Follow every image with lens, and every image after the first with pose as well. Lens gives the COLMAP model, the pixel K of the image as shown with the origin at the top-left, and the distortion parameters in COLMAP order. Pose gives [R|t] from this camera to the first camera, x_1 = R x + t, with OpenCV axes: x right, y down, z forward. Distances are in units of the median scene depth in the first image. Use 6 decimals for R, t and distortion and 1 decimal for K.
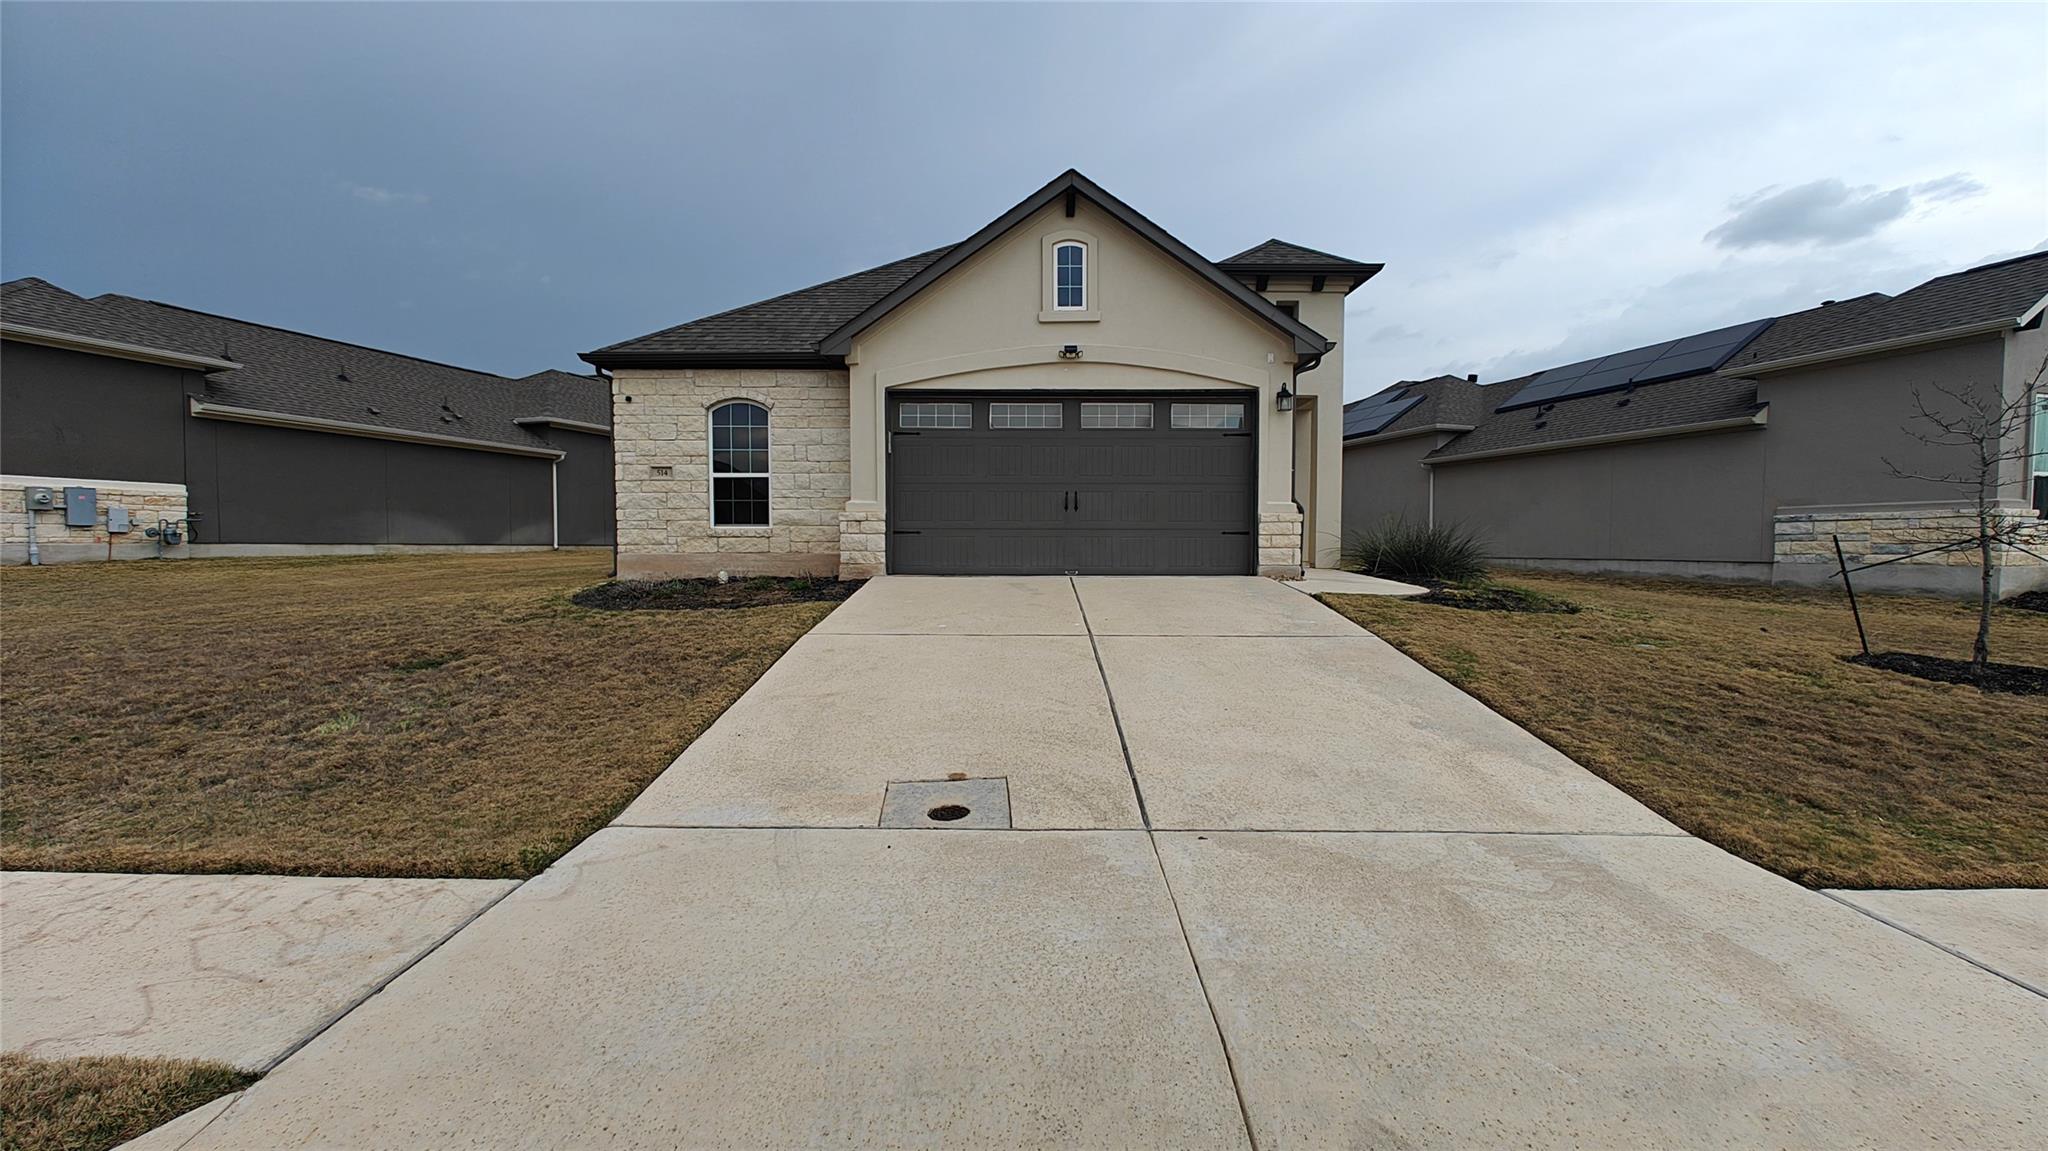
lens RADIAL K [[851.9, 0, 1025.9], [0, 851.9, 578.3], [0, 0, 1]] dist [-0.002022, 0.000190]
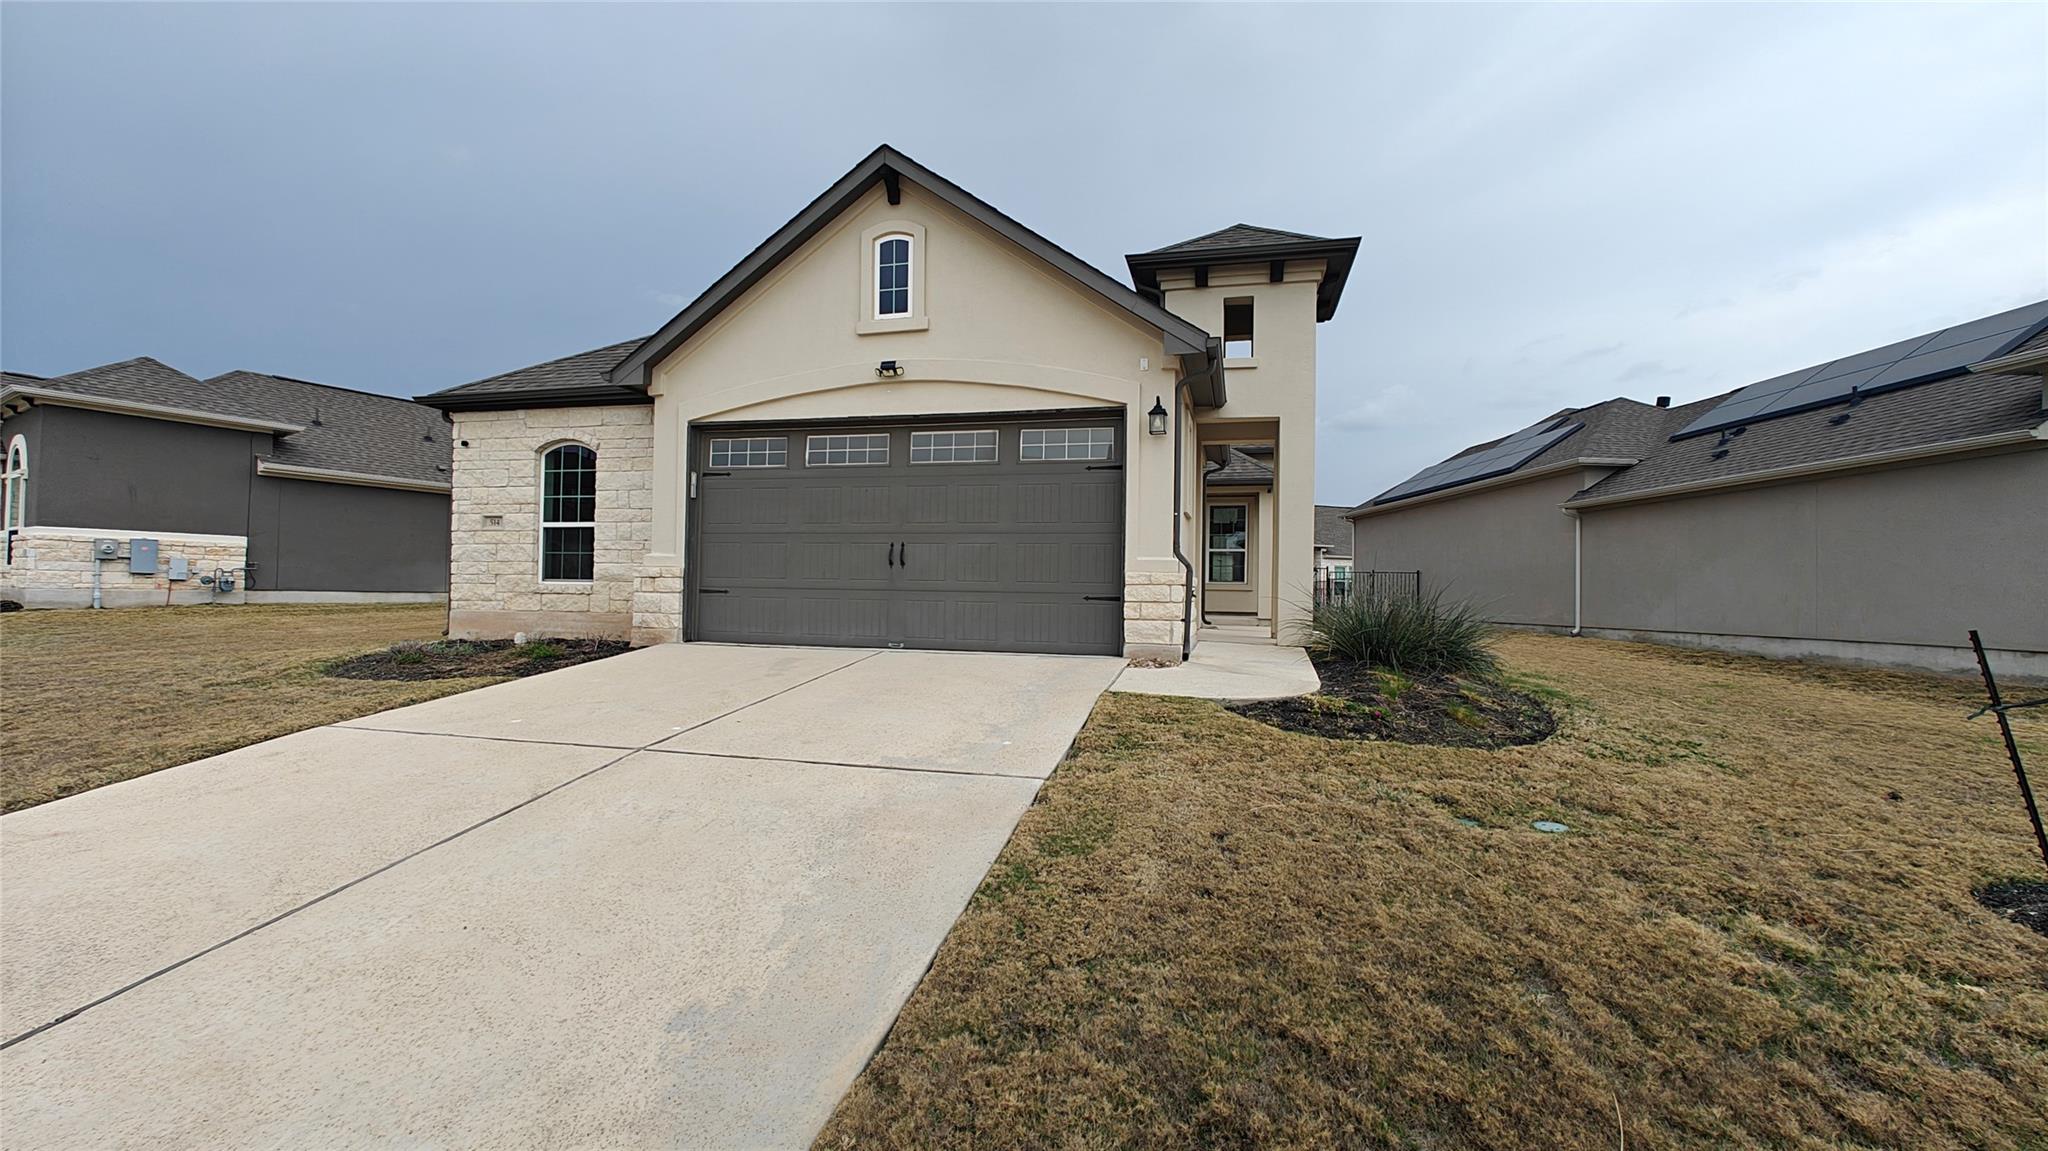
lens RADIAL K [[851.9, 0, 1025.9], [0, 851.9, 578.3], [0, 0, 1]] dist [-0.002022, 0.000190]
pose [[0.970991, 0.010184, -0.238901, 0.348196], [-0.024702, 0.998019, -0.057858, -0.025214], [0.237838, 0.062081, 0.969319, 0.252964]]
